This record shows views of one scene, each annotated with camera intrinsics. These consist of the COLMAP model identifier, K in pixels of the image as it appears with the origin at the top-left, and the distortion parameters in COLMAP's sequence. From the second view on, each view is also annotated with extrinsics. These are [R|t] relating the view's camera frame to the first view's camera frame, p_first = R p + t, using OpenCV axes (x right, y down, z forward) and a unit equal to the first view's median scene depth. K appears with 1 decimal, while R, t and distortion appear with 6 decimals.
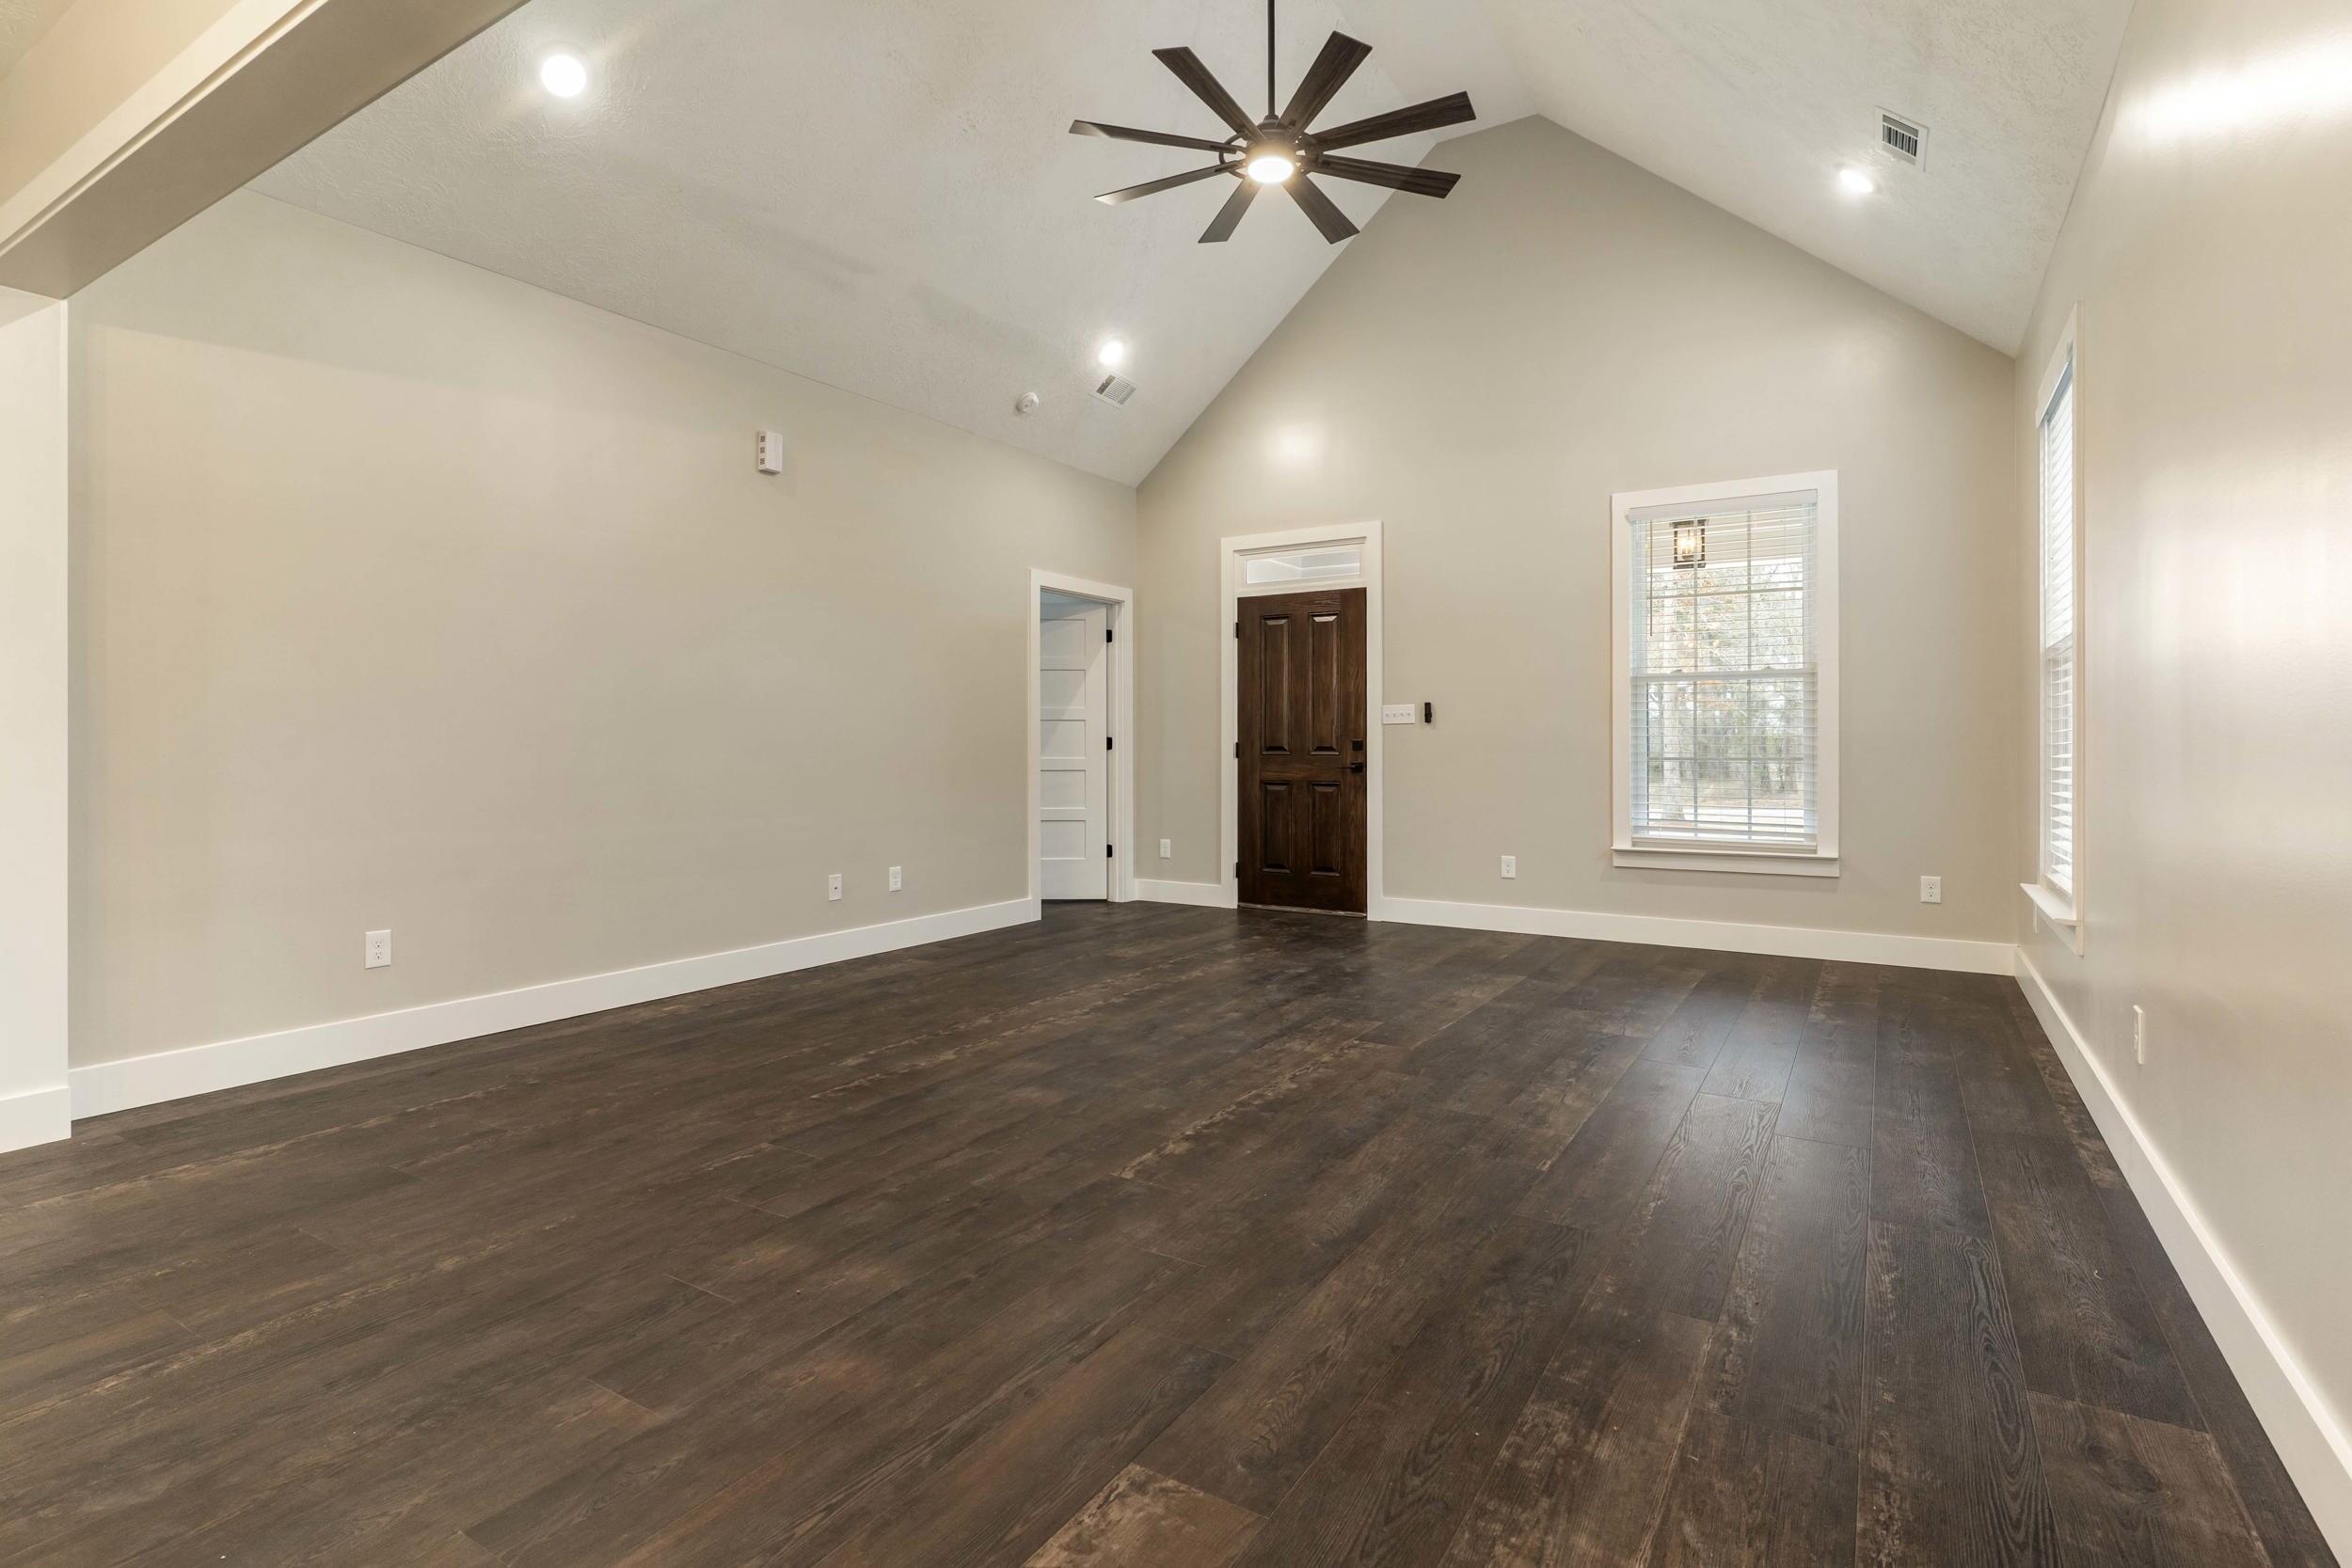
lens RADIAL K [[1133.5, 0, 1178.2], [0, 1133.5, 759.5], [0, 0, 1]] dist [-0.000188, -0.000424]
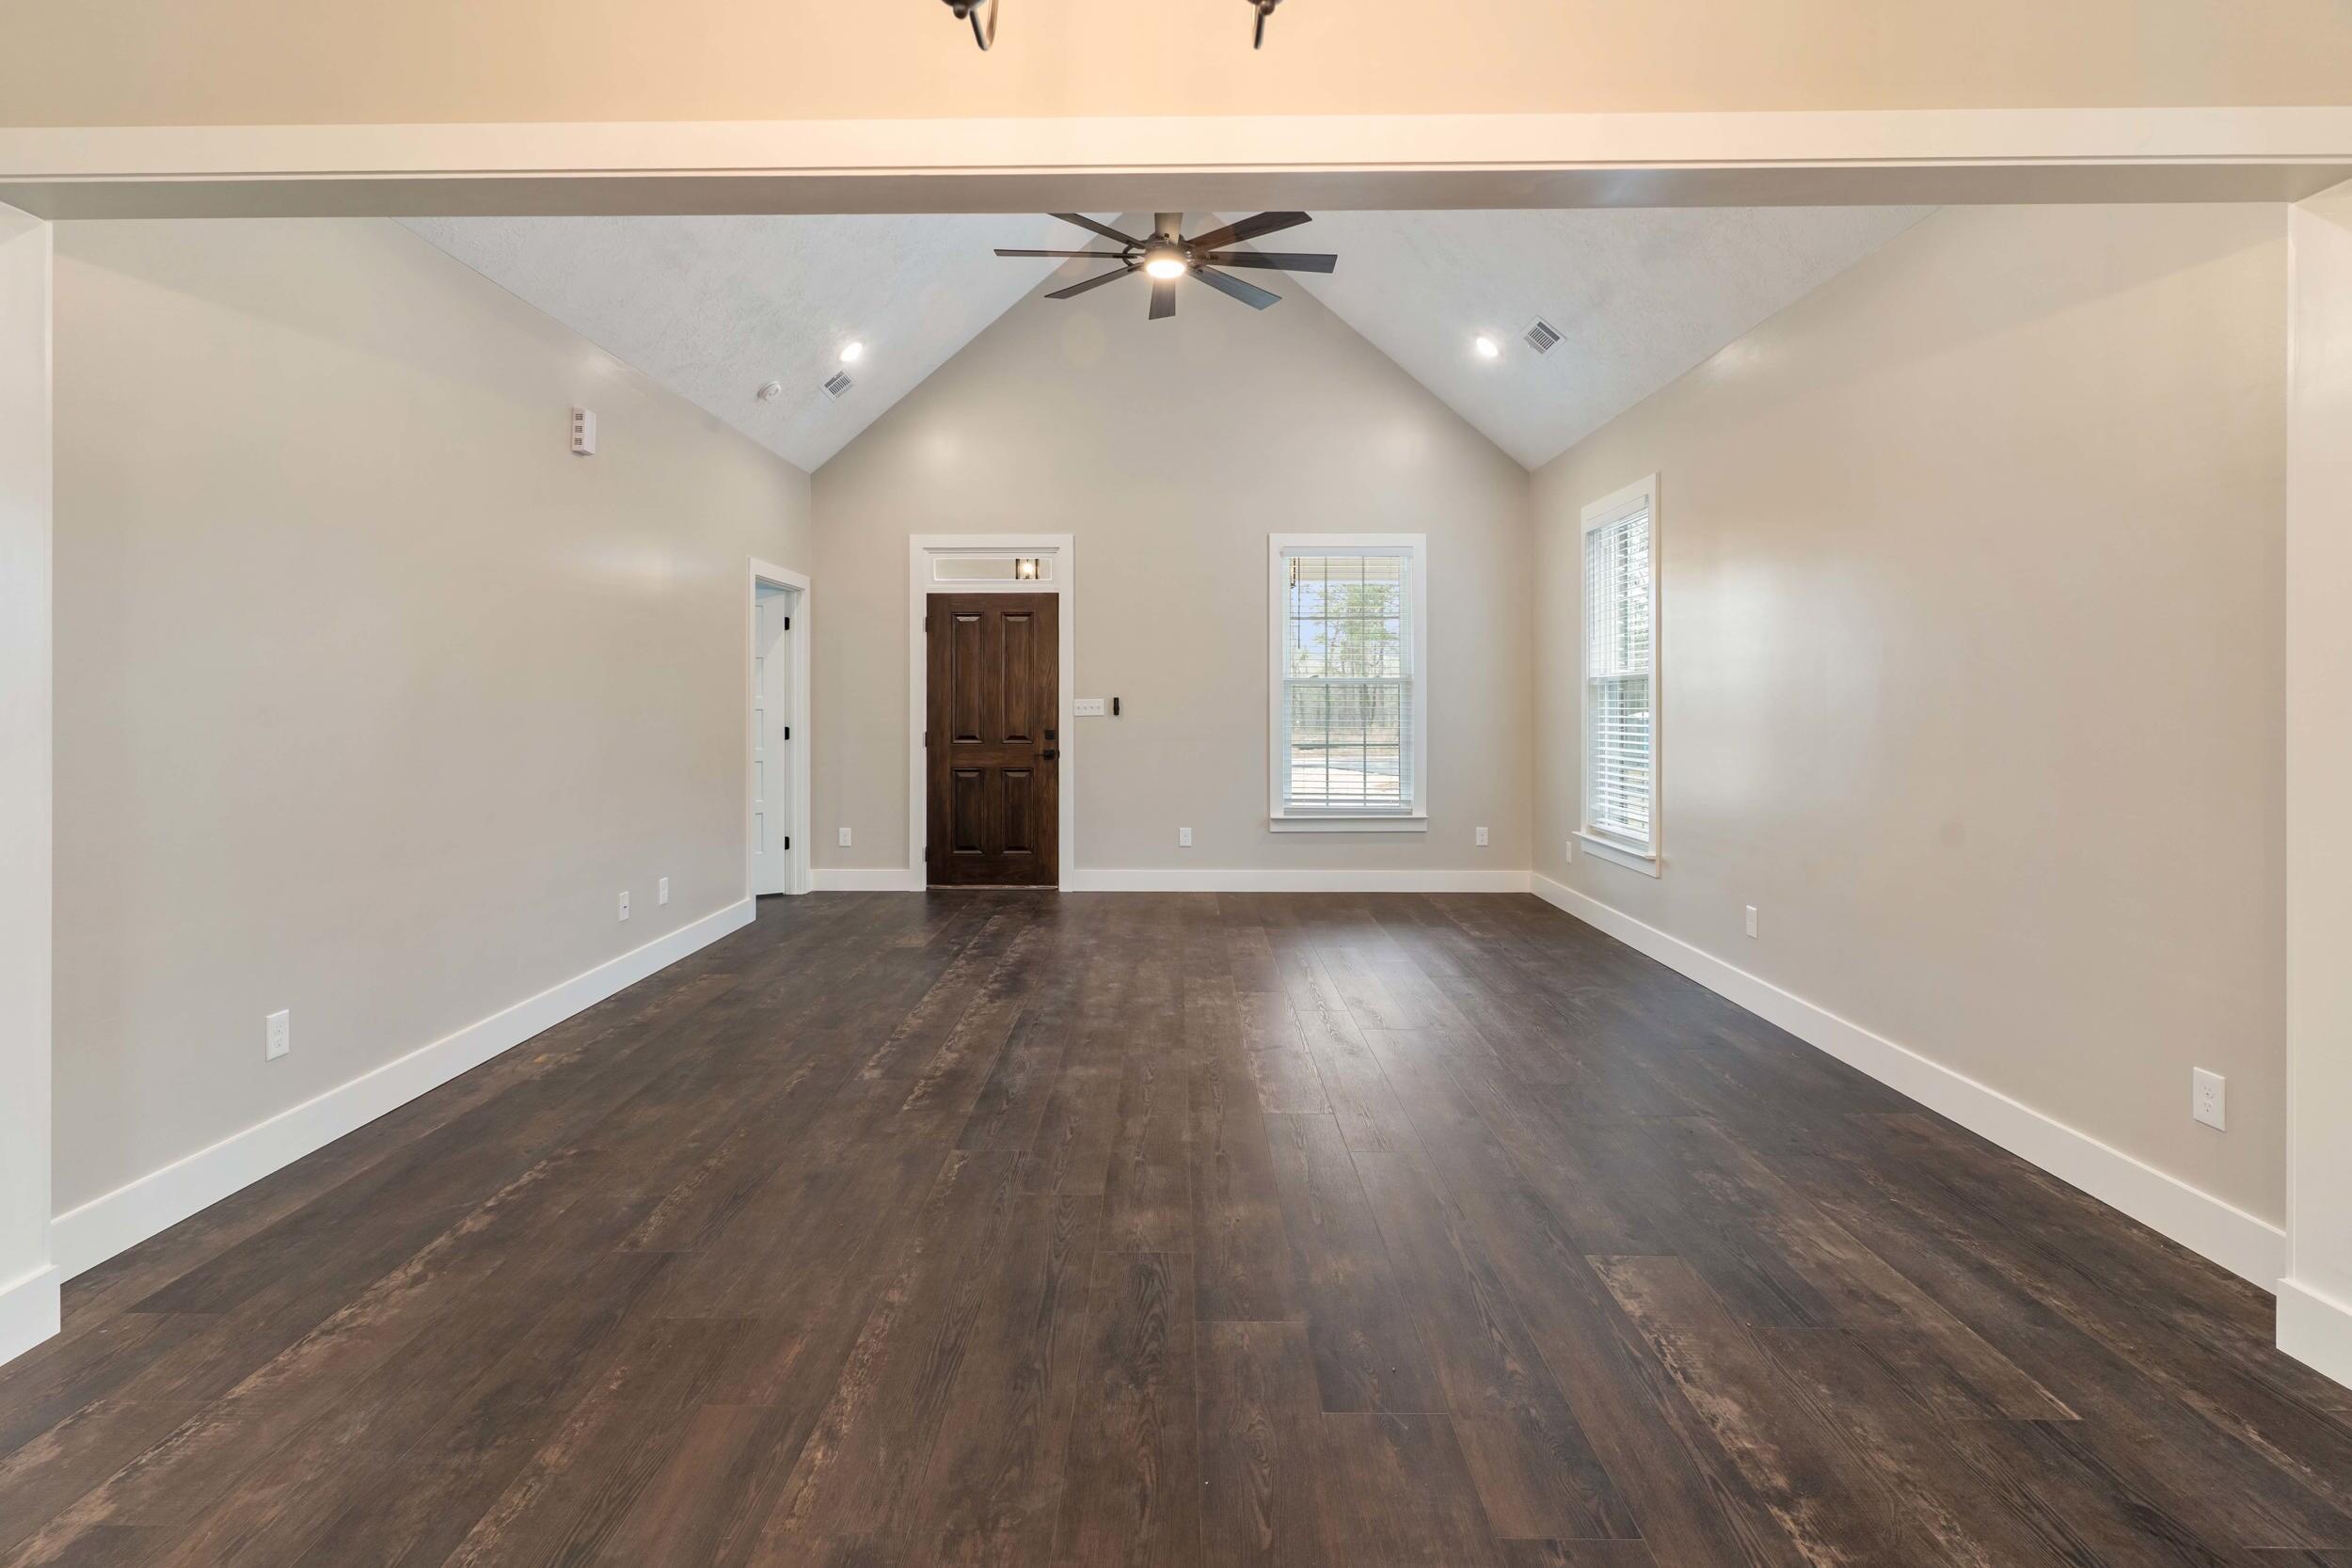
lens RADIAL K [[1137.6, 0, 1171.9], [0, 1137.6, 715.4], [0, 0, 1]] dist [-0.001024, -0.000056]
pose [[0.855164, -0.005175, 0.518332, -0.321198], [0.005716, 0.999984, 0.000553, -0.031758], [-0.518327, 0.002489, 0.855179, -0.013477]]
